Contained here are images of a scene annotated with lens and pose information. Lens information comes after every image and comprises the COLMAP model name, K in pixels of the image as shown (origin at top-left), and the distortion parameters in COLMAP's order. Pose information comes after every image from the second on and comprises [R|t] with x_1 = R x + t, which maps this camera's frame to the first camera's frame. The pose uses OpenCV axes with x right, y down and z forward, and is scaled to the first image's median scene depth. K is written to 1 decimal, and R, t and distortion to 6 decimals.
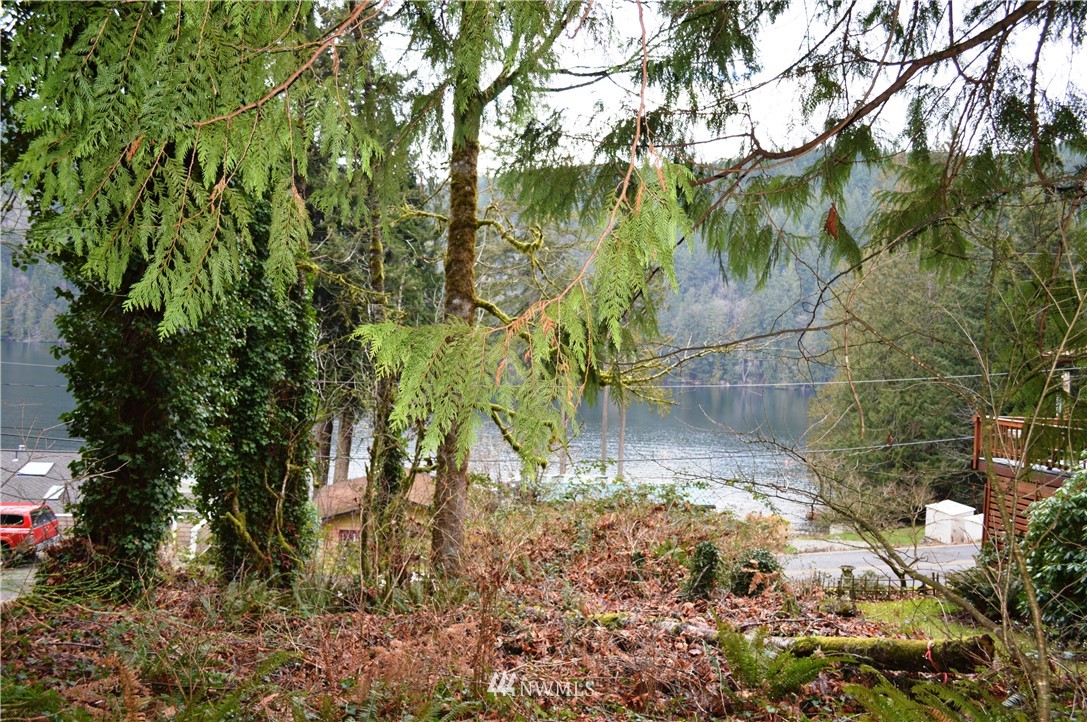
lens RADIAL K [[913.3, 0, 543.5], [0, 913.3, 361.0], [0, 0, 1]] dist [-0.016186, -0.006099]
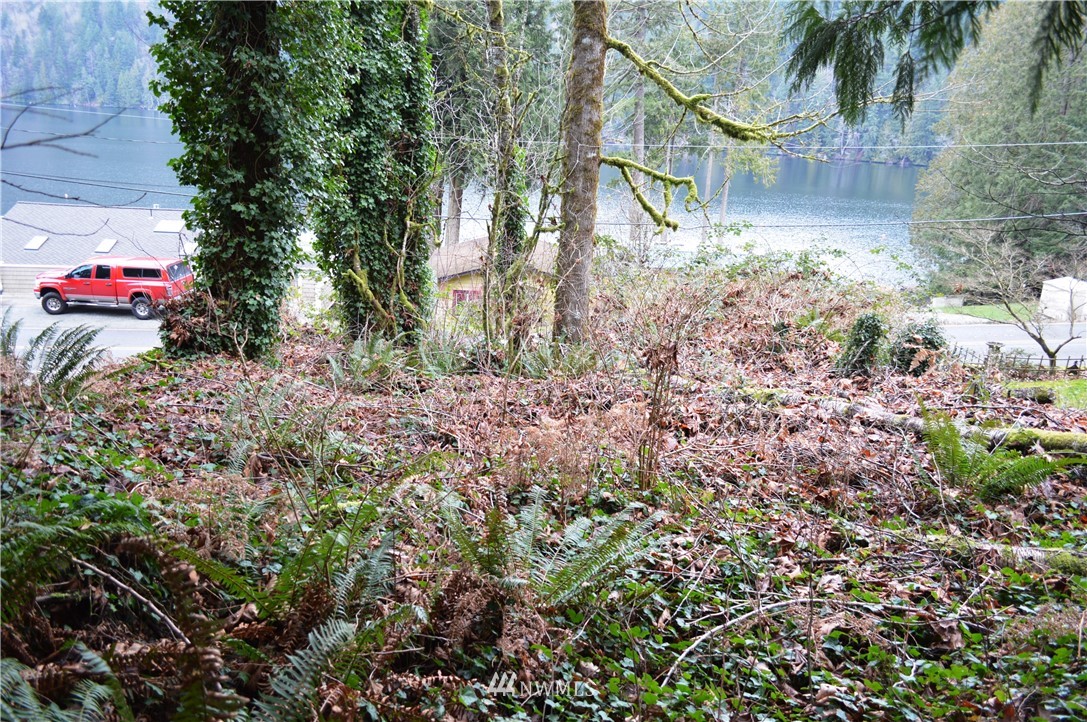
lens RADIAL K [[844.0, 0, 543.5], [0, 844.0, 361.0], [0, 0, 1]] dist [-0.009864, 0.002802]
pose [[0.994458, 0.034366, -0.099363, -0.047866], [-0.007378, 0.965552, 0.260106, 0.024924], [0.104879, -0.257932, 0.960454, 0.132640]]
